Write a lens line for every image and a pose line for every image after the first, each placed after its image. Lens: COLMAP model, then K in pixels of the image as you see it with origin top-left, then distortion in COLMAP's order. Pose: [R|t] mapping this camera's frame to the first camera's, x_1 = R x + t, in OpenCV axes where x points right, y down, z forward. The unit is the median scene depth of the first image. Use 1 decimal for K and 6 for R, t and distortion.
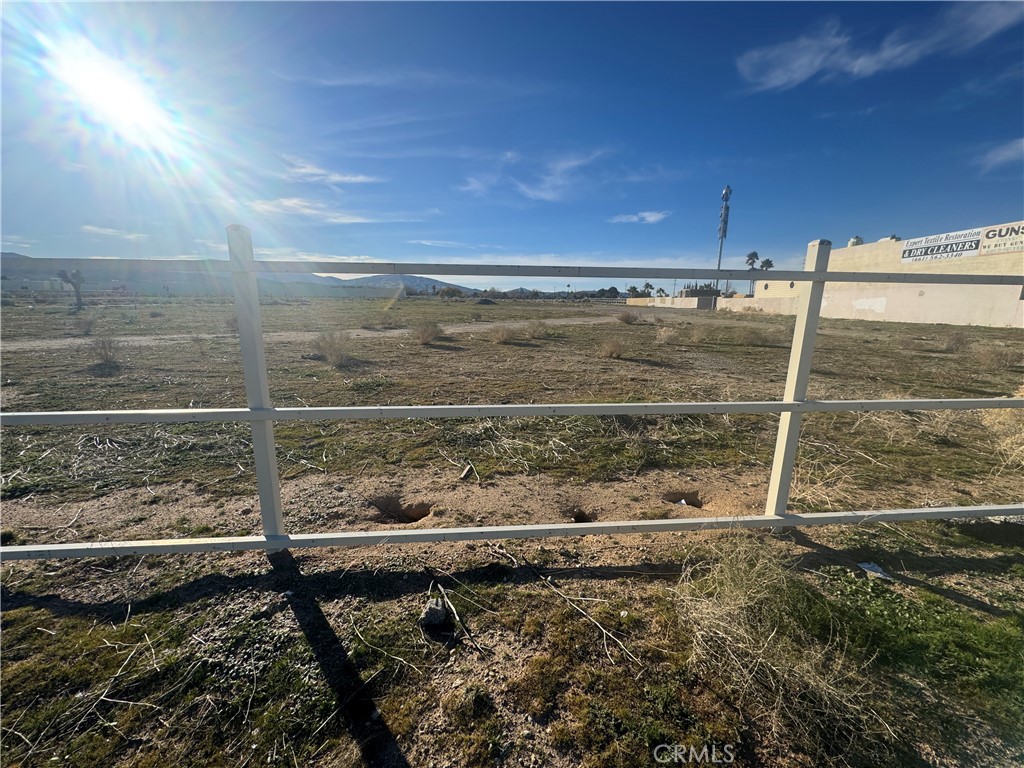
lens RADIAL K [[422.3, 0, 511.5], [0, 422.3, 347.2], [0, 0, 1]] dist [0.002097, -0.000691]
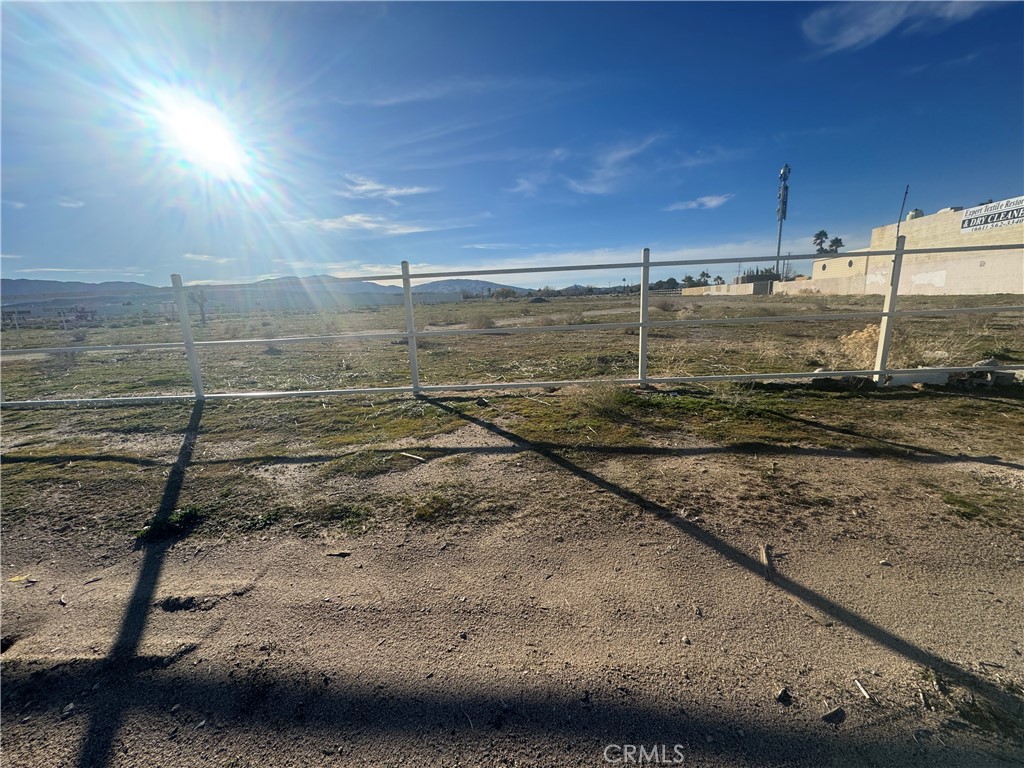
lens RADIAL K [[422.3, 0, 506.5], [0, 422.3, 352.3], [0, 0, 1]] dist [0.002097, -0.000691]
pose [[0.988632, -0.038274, -0.145399, 0.003867], [0.040059, 0.999153, 0.009366, 0.003281], [0.144917, -0.015084, 0.989329, -0.017091]]
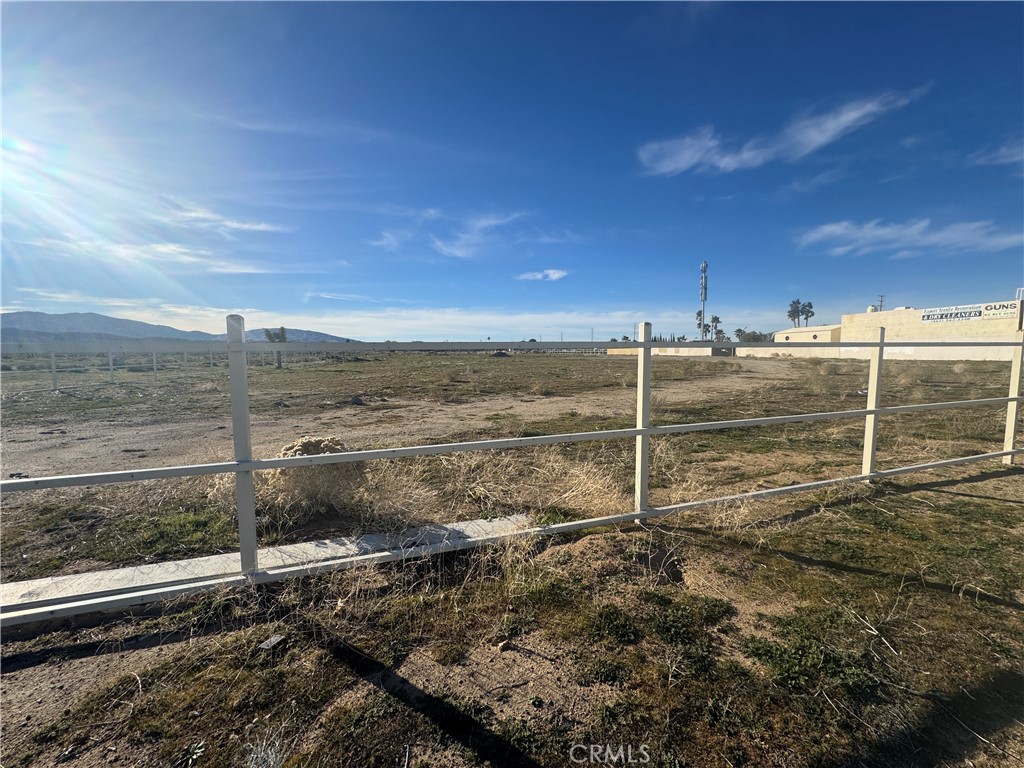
lens RADIAL K [[422.3, 0, 511.2], [0, 422.3, 376.3], [0, 0, 1]] dist [0.002097, -0.000691]
pose [[0.966014, -0.036689, 0.255875, -0.157603], [0.050751, 0.997530, -0.048570, 0.000552], [-0.253461, 0.059905, 0.965489, -0.023976]]
